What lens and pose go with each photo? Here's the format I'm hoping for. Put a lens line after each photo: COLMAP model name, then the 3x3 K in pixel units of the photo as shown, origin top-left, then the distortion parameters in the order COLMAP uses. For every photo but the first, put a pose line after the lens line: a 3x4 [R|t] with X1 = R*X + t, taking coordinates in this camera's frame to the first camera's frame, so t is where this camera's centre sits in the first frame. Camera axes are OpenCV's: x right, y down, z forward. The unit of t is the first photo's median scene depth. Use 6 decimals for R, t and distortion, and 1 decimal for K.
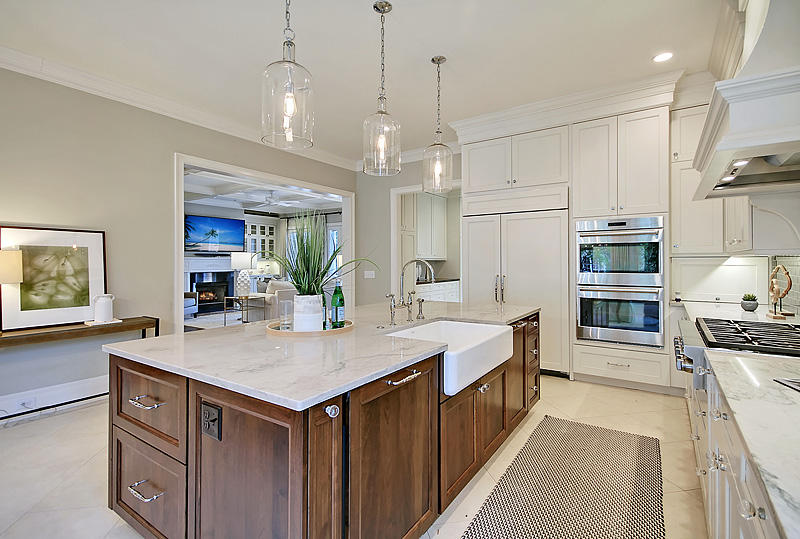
lens RADIAL K [[380.6, 0, 401.7], [0, 380.6, 264.4], [0, 0, 1]] dist [0.020258, -0.000003]
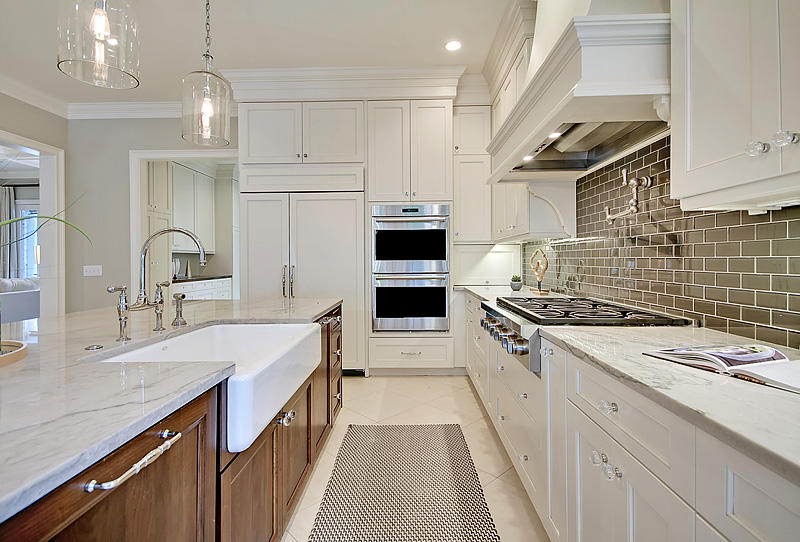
lens RADIAL K [[381.5, 0, 402.2], [0, 381.5, 260.7], [0, 0, 1]] dist [0.010476, 0.000055]
pose [[0.837048, -0.000929, 0.547128, 0.009197], [0.005322, 0.999965, -0.006444, 0.033739], [-0.547103, 0.008305, 0.837024, 0.214211]]
